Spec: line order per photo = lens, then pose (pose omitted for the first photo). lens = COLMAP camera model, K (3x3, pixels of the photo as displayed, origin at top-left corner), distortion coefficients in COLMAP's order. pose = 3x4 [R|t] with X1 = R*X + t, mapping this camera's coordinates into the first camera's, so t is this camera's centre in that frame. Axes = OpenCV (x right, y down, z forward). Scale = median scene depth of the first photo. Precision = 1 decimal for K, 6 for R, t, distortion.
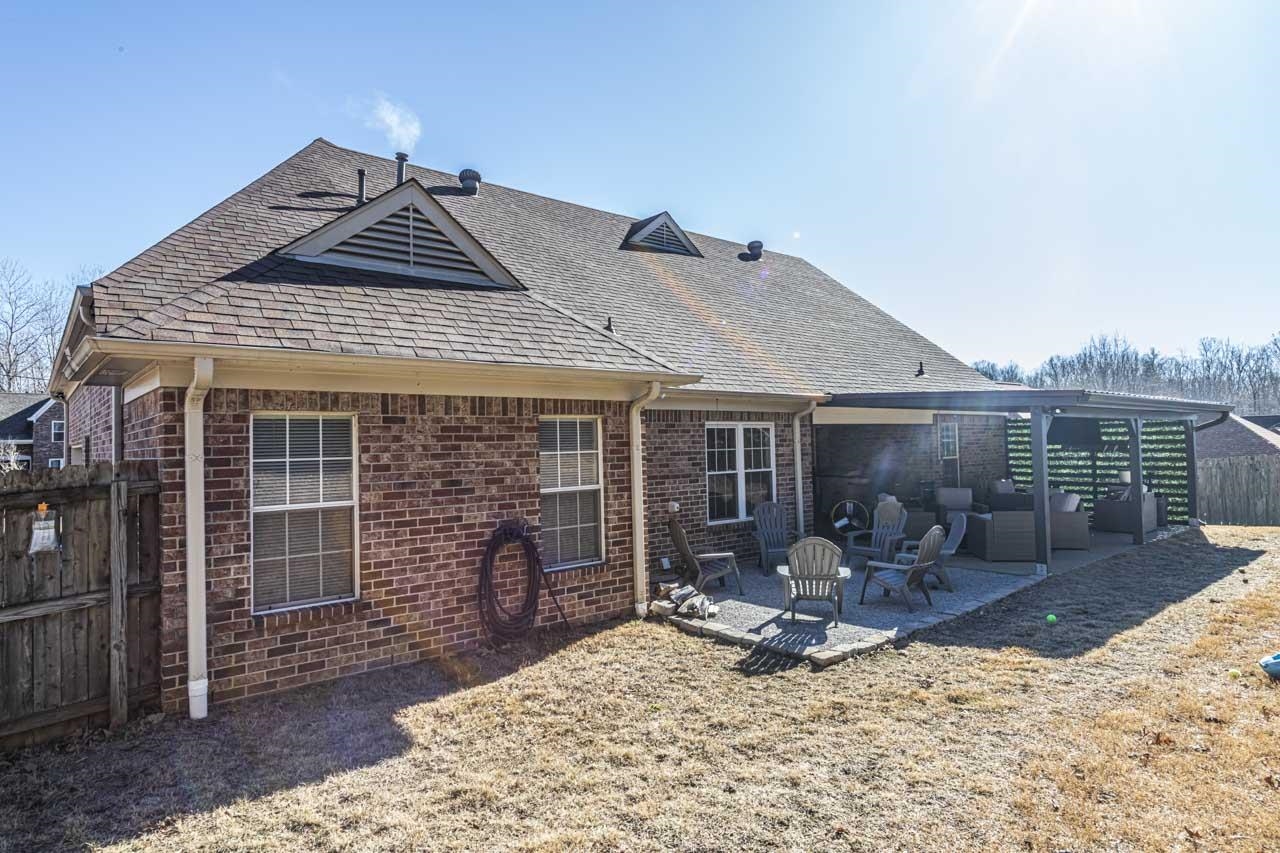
lens RADIAL K [[712.7, 0, 640.0], [0, 712.7, 426.5], [0, 0, 1]] dist [-0.000167, 0.000052]
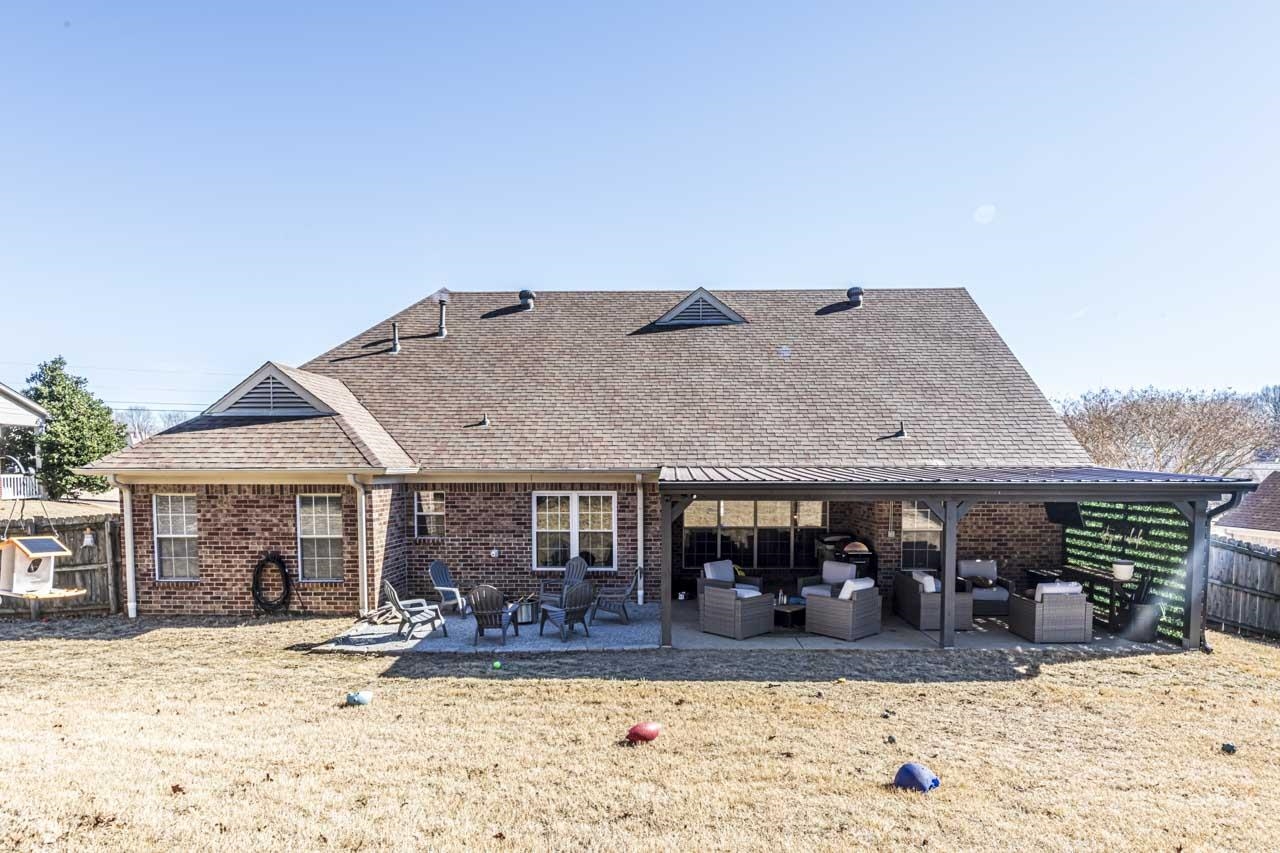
lens RADIAL K [[701.7, 0, 644.9], [0, 701.7, 527.3], [0, 0, 1]] dist [-0.002914, -0.000443]
pose [[0.756384, 0.067940, -0.650590, 1.735241], [0.000949, 0.994476, 0.104956, -0.120828], [0.654127, -0.080004, 0.752141, 0.265005]]
